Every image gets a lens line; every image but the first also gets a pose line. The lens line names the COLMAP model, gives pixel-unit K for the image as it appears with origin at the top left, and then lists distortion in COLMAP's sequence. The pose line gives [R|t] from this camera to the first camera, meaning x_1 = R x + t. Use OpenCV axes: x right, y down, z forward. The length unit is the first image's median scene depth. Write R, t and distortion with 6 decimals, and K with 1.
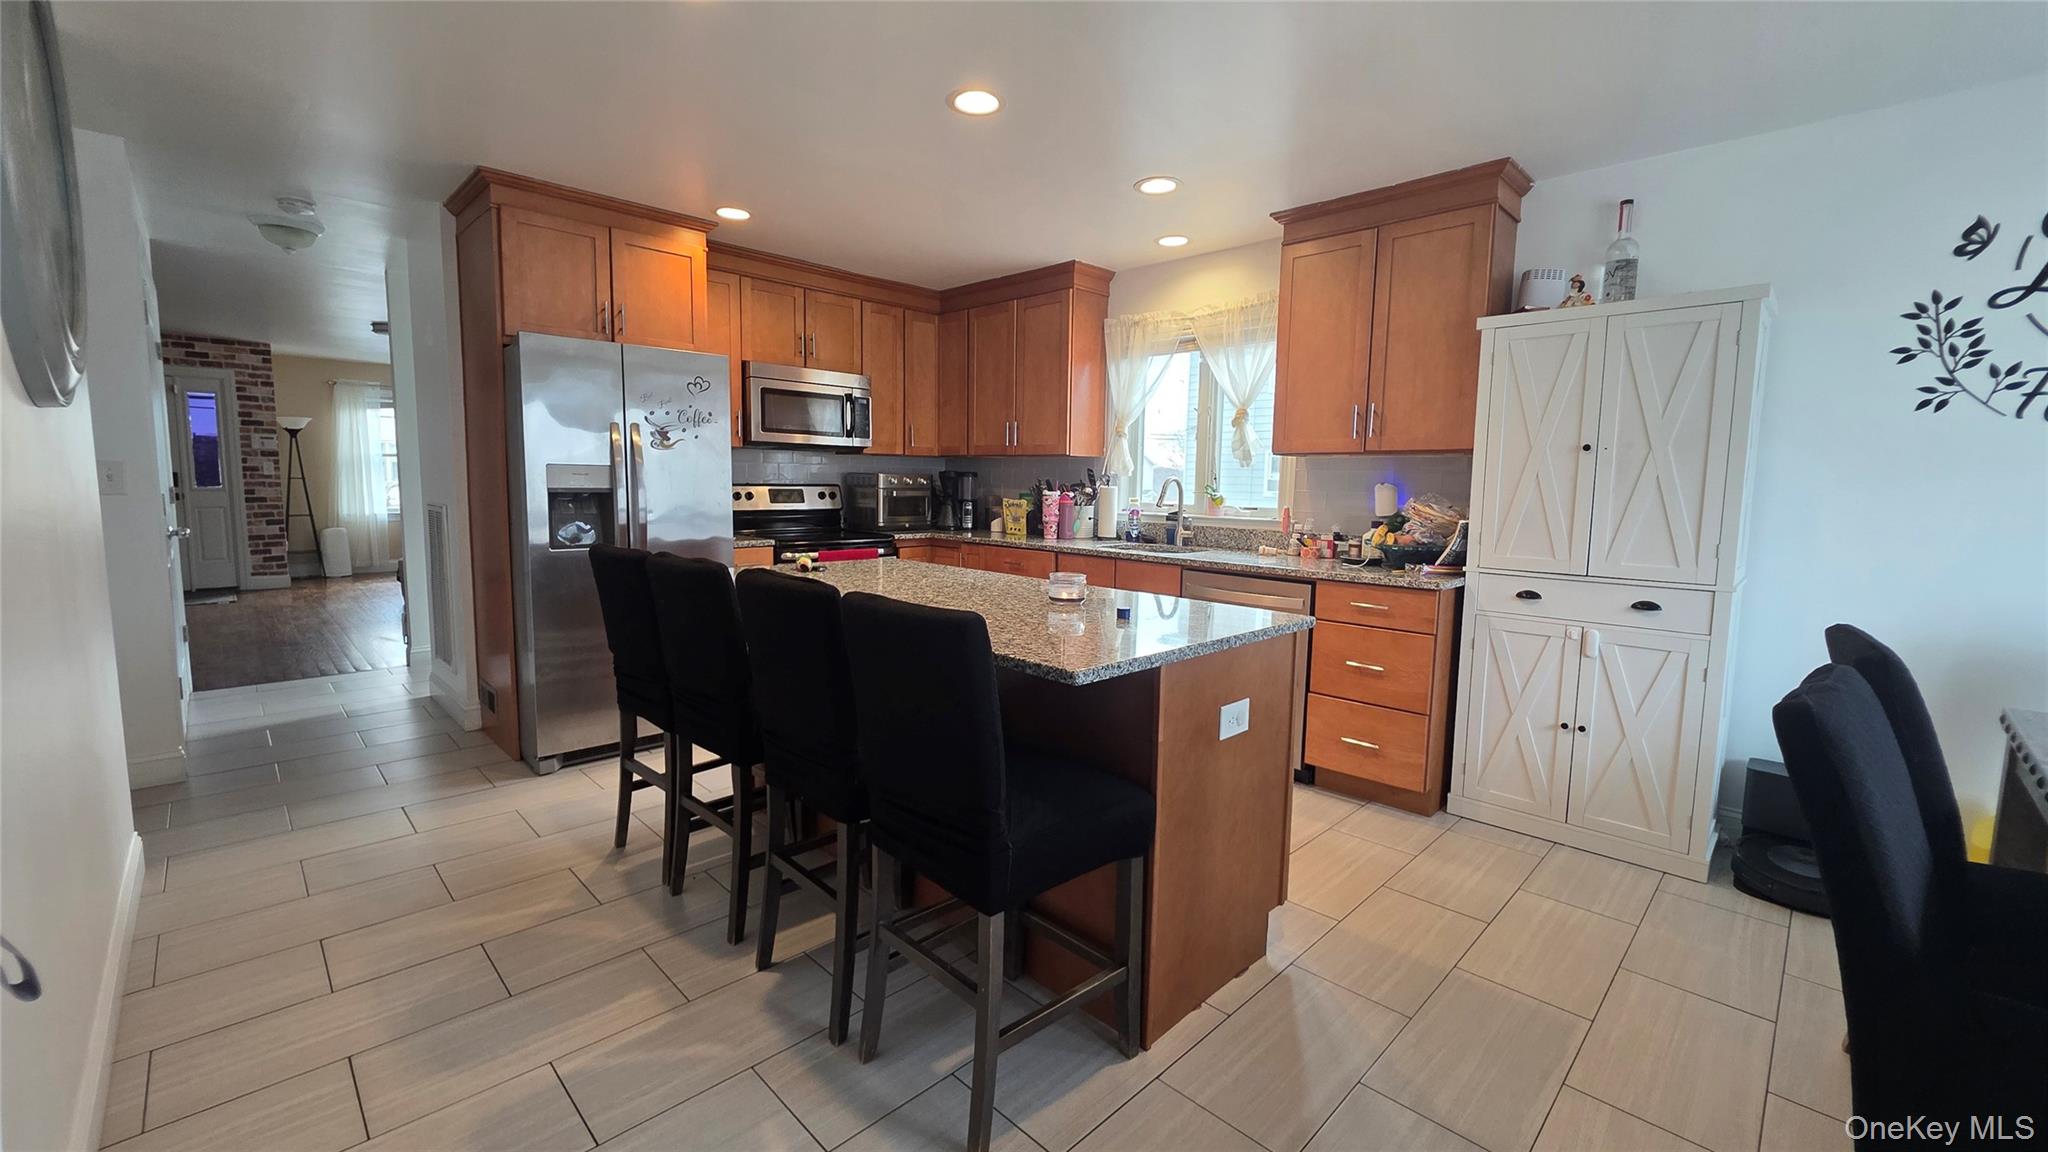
lens RADIAL K [[816.5, 0, 1021.9], [0, 816.5, 565.7], [0, 0, 1]] dist [0.000288, -0.000328]
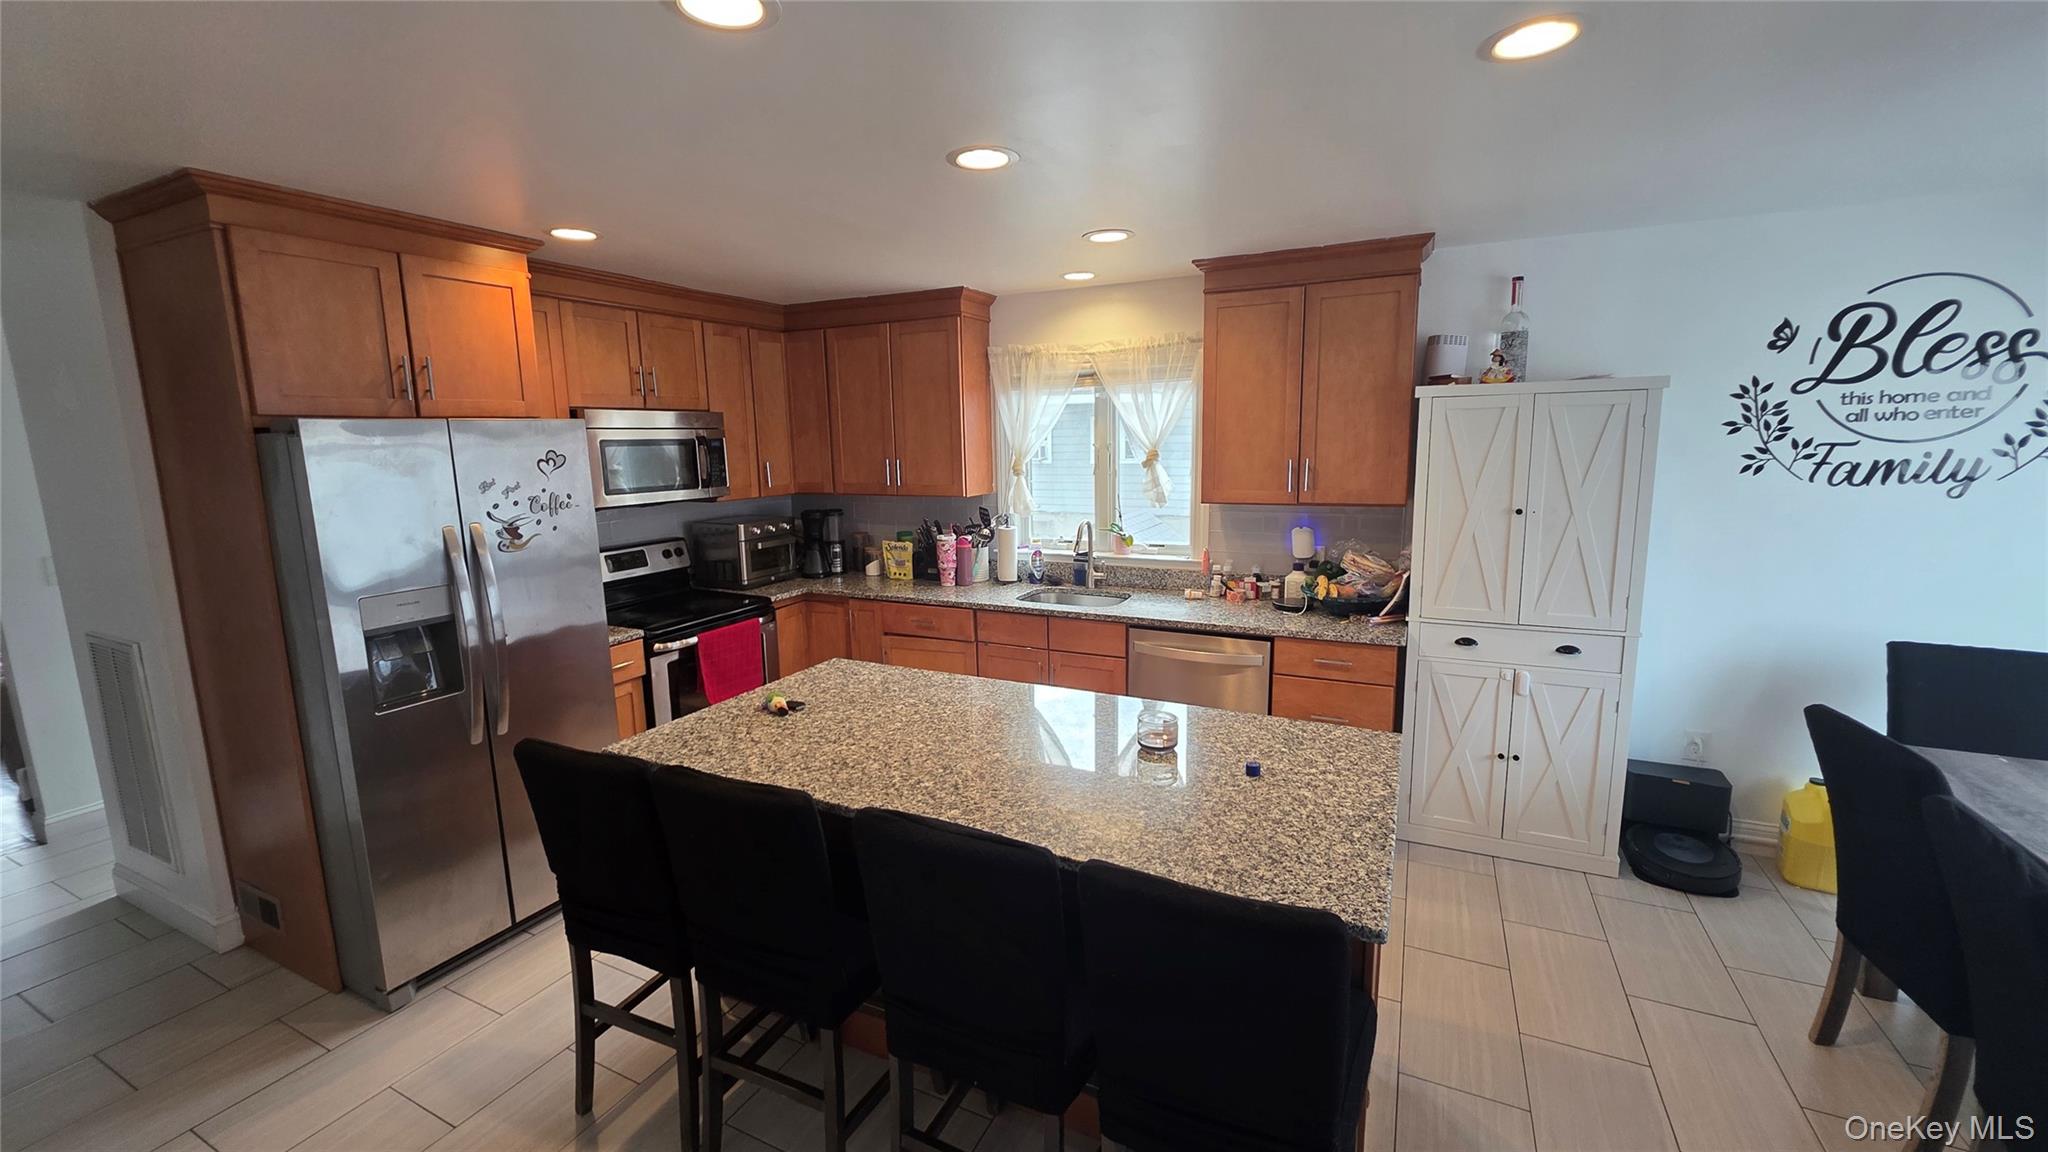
lens RADIAL K [[816.5, 0, 1021.9], [0, 816.5, 565.7], [0, 0, 1]] dist [0.000288, -0.000328]
pose [[0.945686, -0.085219, 0.313714, -0.230516], [0.067988, 0.995535, 0.065484, -0.146074], [-0.317893, -0.040598, 0.947257, 0.124161]]
